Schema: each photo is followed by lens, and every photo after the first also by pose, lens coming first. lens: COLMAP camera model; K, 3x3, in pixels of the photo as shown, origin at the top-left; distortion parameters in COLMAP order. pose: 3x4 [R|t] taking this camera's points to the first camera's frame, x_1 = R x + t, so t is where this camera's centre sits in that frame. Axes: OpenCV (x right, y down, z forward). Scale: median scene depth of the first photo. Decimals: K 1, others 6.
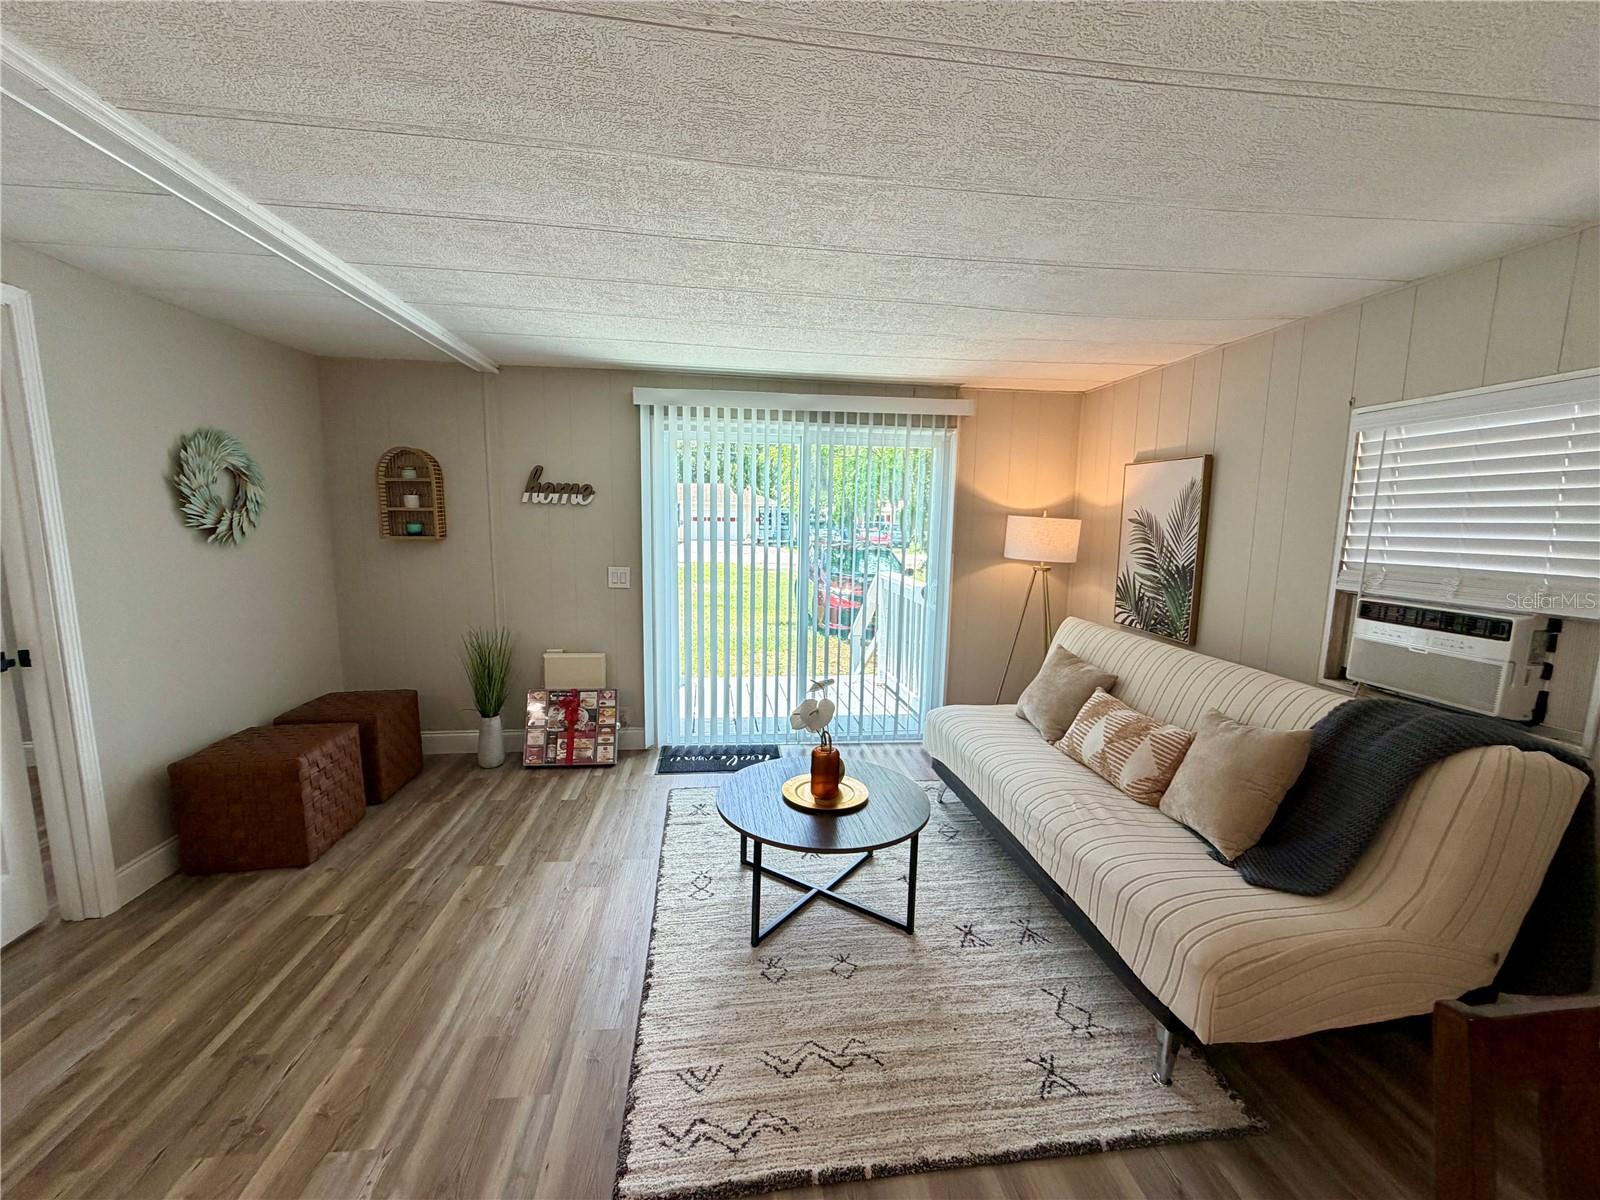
lens RADIAL K [[638.9, 0, 794.6], [0, 638.9, 601.4], [0, 0, 1]] dist [0.000504, 0.000216]
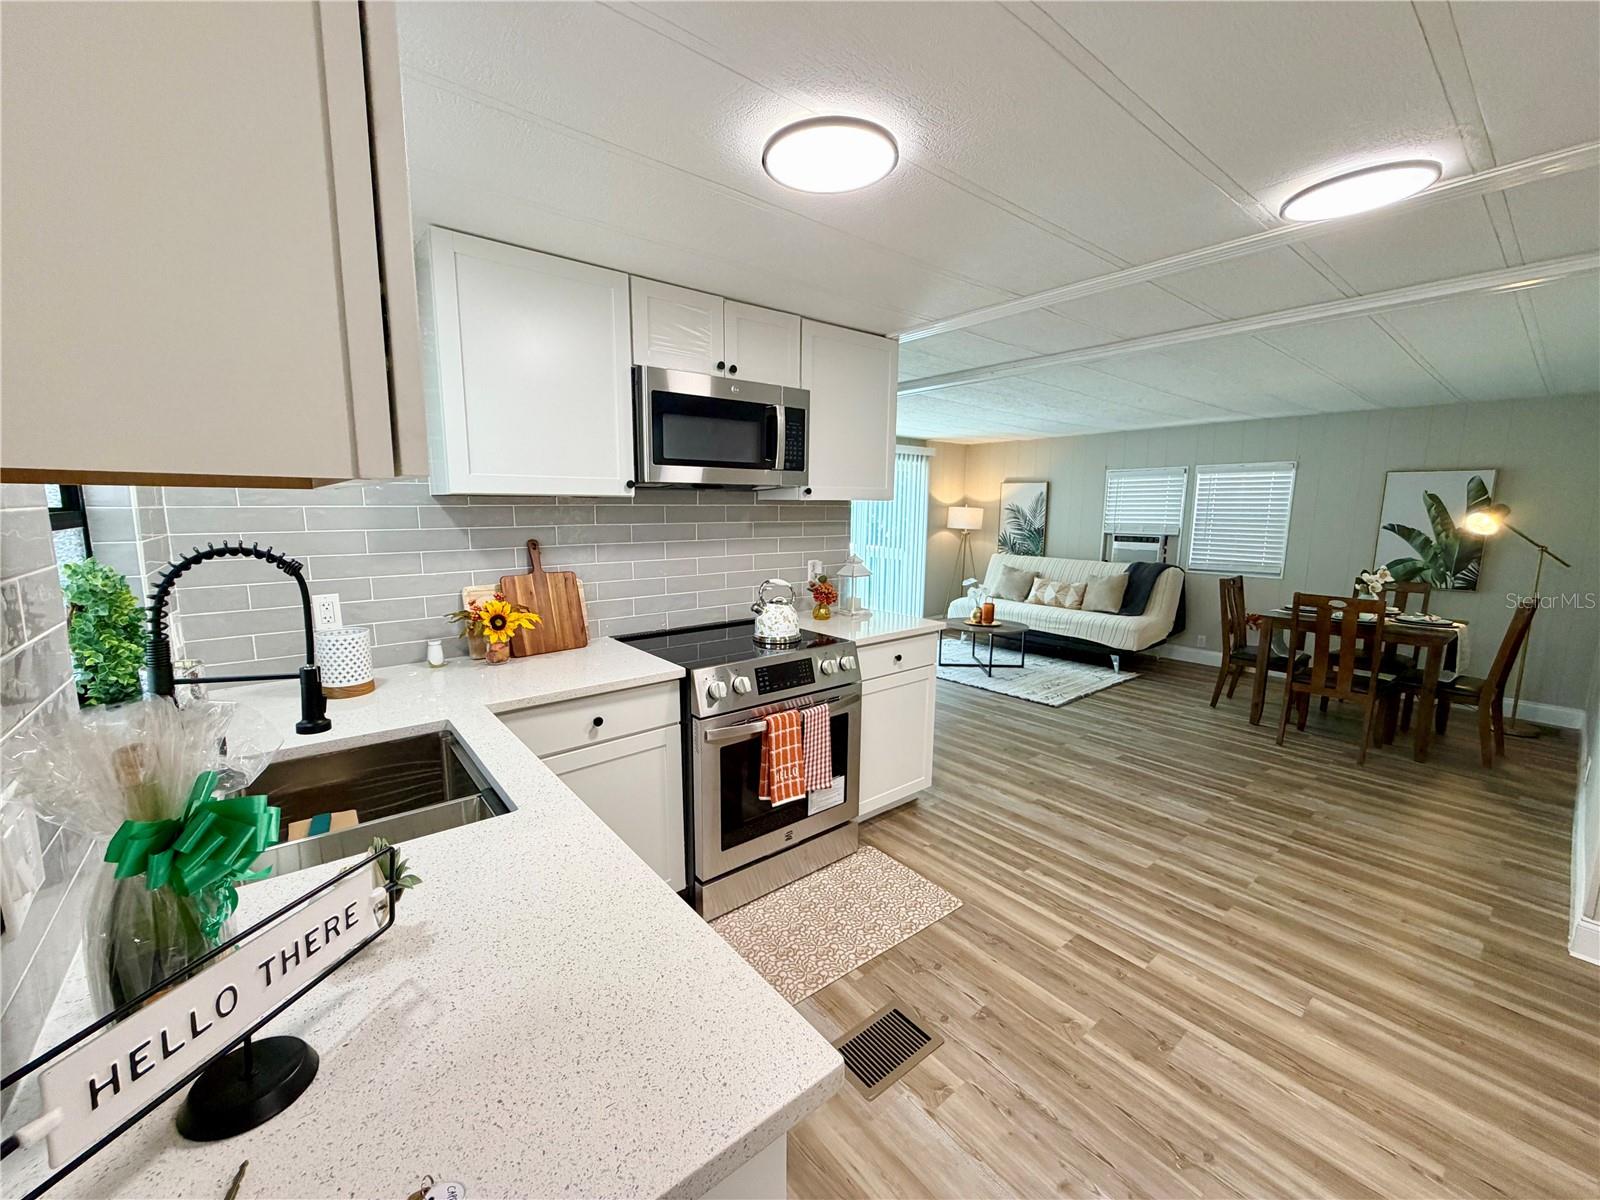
lens RADIAL K [[638.9, 0, 795.5], [0, 638.9, 597.1], [0, 0, 1]] dist [0.000504, 0.000216]
pose [[0.845694, -0.083986, 0.527019, -1.497908], [0.076632, 0.996416, 0.035821, 0.048291], [-0.528138, 0.010093, 0.849098, -0.563183]]
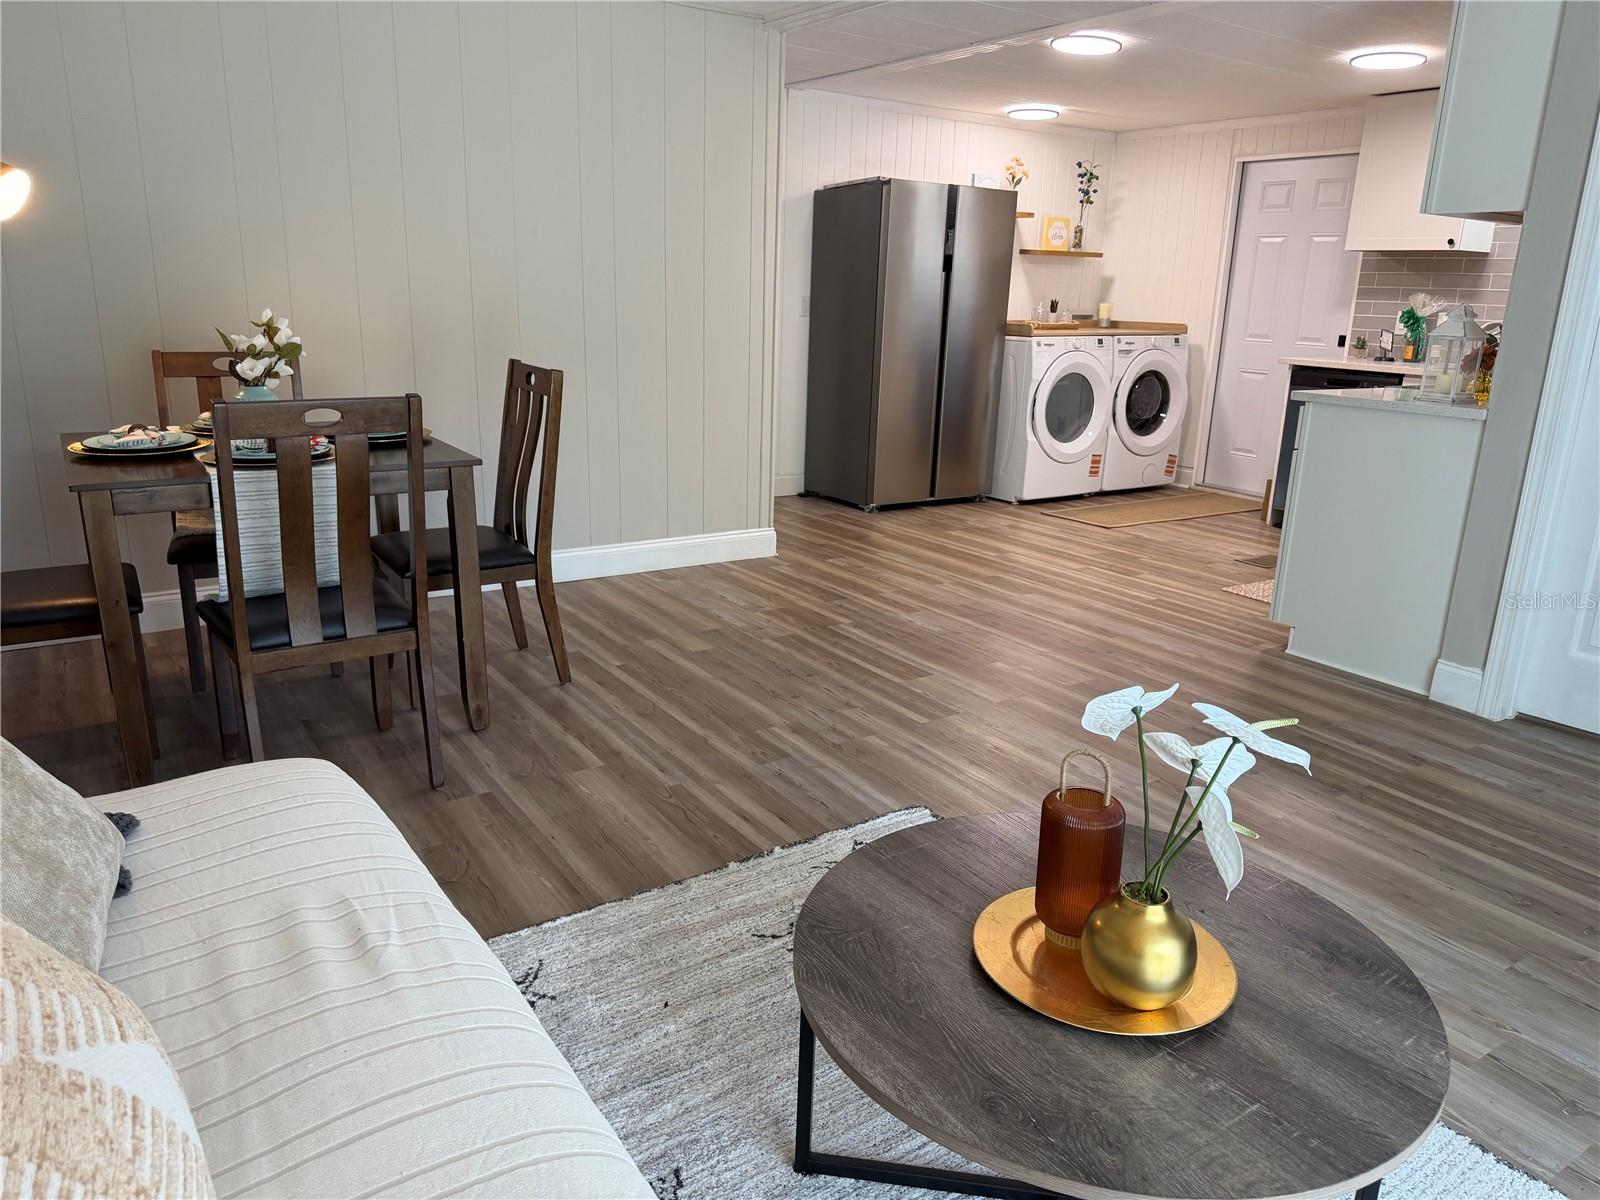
lens RADIAL K [[1123.5, 0, 785.9], [0, 1123.5, 597.6], [0, 0, 1]] dist [0.064507, -0.085399]
pose [[-0.898984, 0.077376, -0.431094, 0.365082], [-0.101275, 0.920873, 0.376480, -0.073168], [0.426113, 0.382108, -0.820013, 1.109166]]
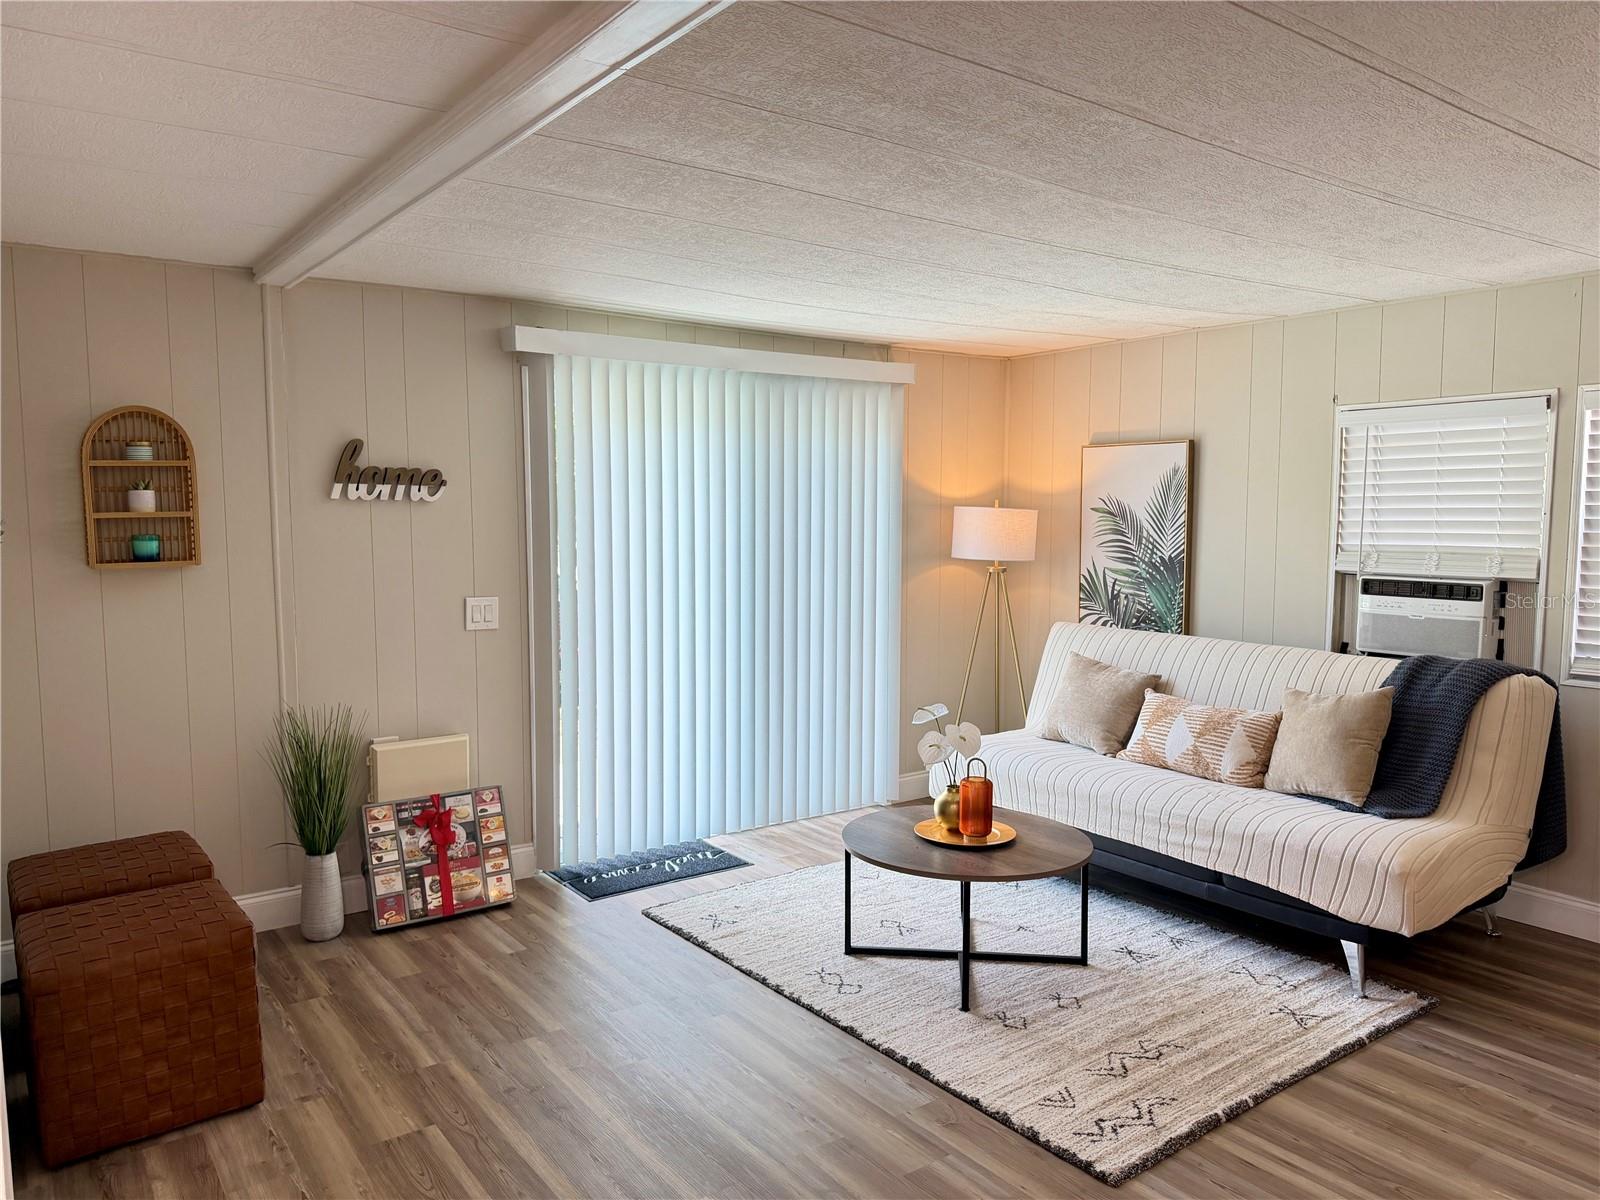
lens RADIAL K [[1123.5, 0, 798.7], [0, 1123.5, 606.0], [0, 0, 1]] dist [0.064507, -0.085399]
pose [[0.872797, -0.061394, 0.484206, -0.706536], [0.080758, 0.996549, -0.019213, 0.003613], [-0.481355, 0.055873, 0.874743, -0.191547]]
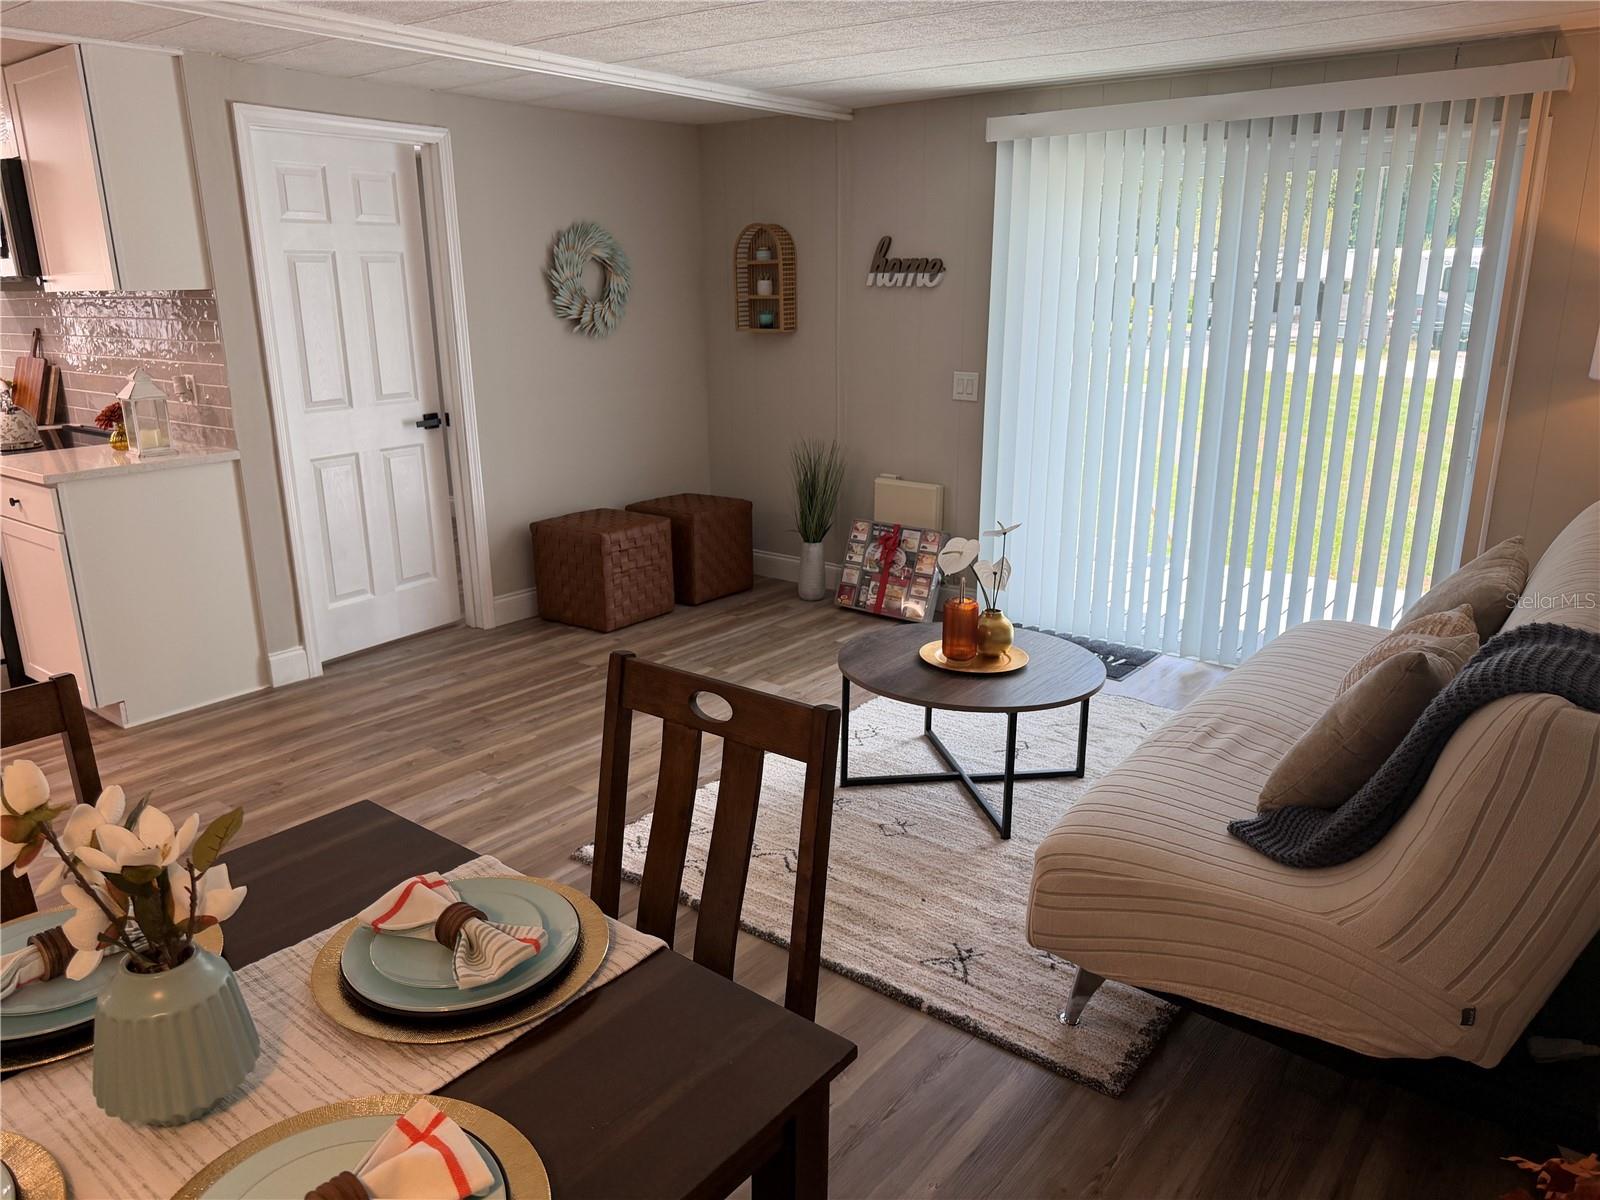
lens RADIAL K [[1123.5, 0, 785.4], [0, 1123.5, 599.6], [0, 0, 1]] dist [0.064507, -0.085399]
pose [[0.704026, 0.172138, -0.688996, 0.689402], [-0.078803, 0.983124, 0.165100, 0.010026], [0.705789, -0.061940, 0.705710, -0.130488]]
